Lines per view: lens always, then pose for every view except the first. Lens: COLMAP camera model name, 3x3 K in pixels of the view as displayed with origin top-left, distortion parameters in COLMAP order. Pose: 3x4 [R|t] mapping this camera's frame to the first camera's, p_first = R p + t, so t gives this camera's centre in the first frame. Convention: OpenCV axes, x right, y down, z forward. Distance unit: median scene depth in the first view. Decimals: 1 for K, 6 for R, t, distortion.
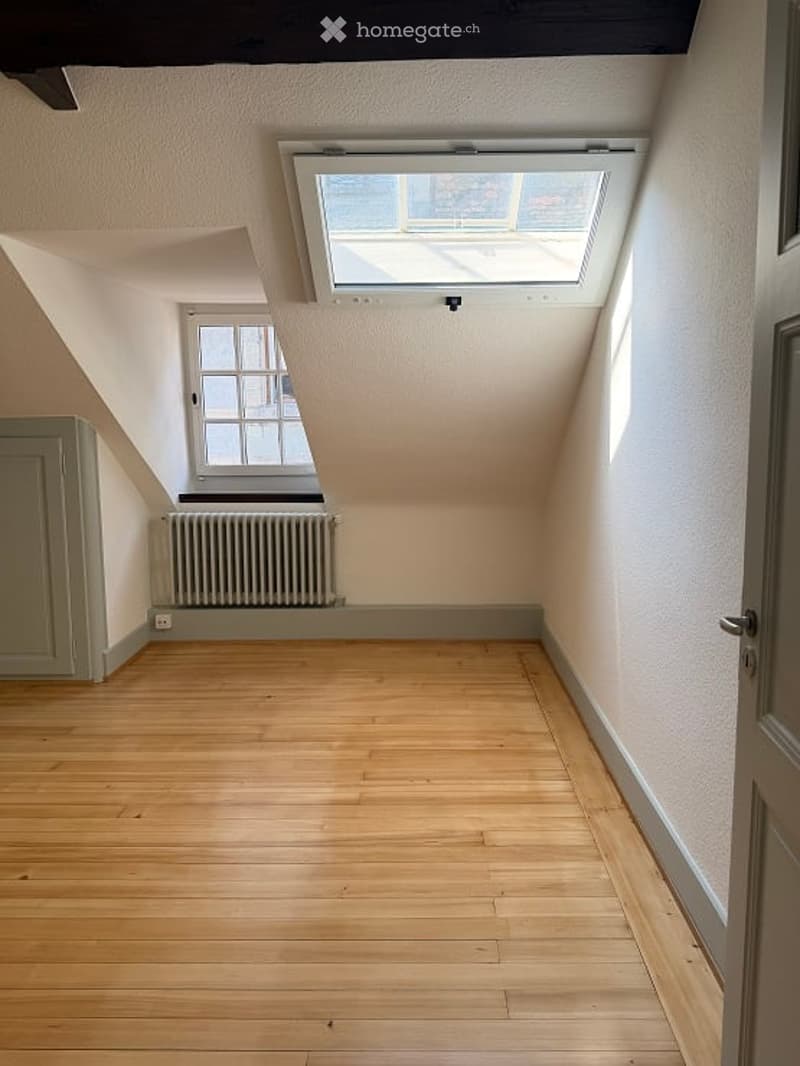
lens RADIAL K [[756.3, 0, 400.0], [0, 756.3, 533.0], [0, 0, 1]] dist [0.097451, -0.149058]
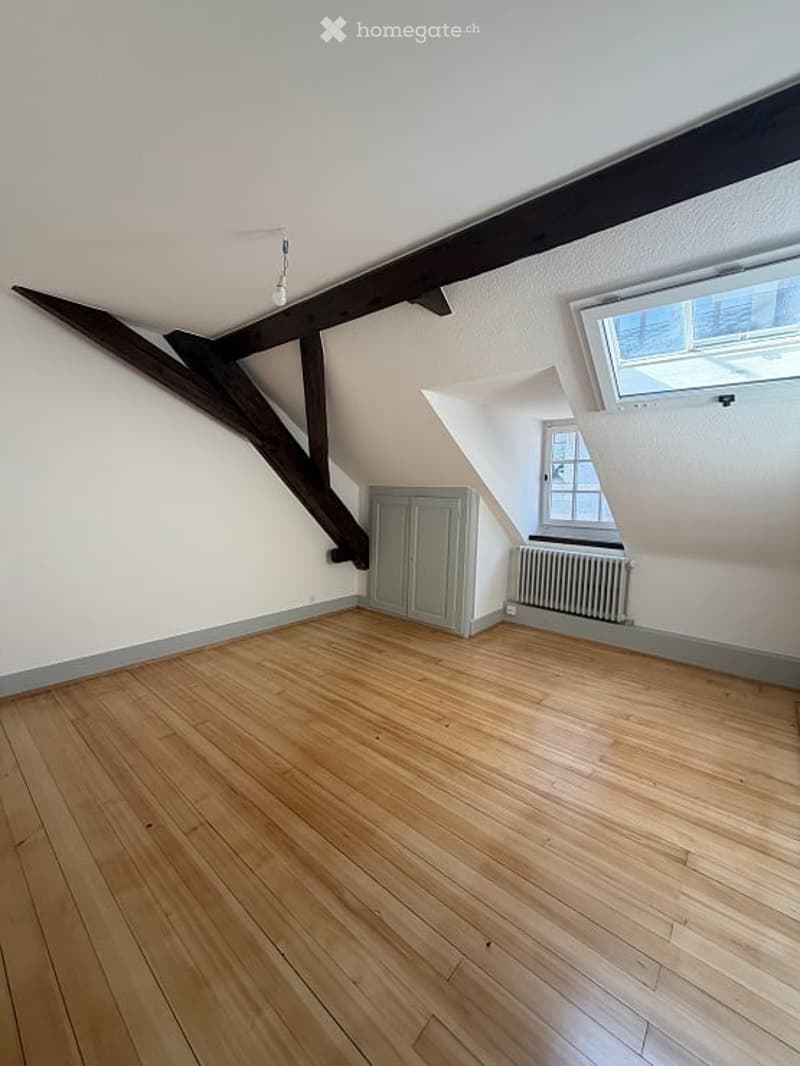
lens RADIAL K [[428.5, 0, 400.0], [0, 428.5, 533.0], [0, 0, 1]] dist [0.000910, 0.000124]
pose [[0.770609, 0.088880, -0.631081, 0.108314], [-0.118661, 0.992922, -0.005055, -0.025085], [0.626164, 0.078780, 0.775701, 0.148615]]
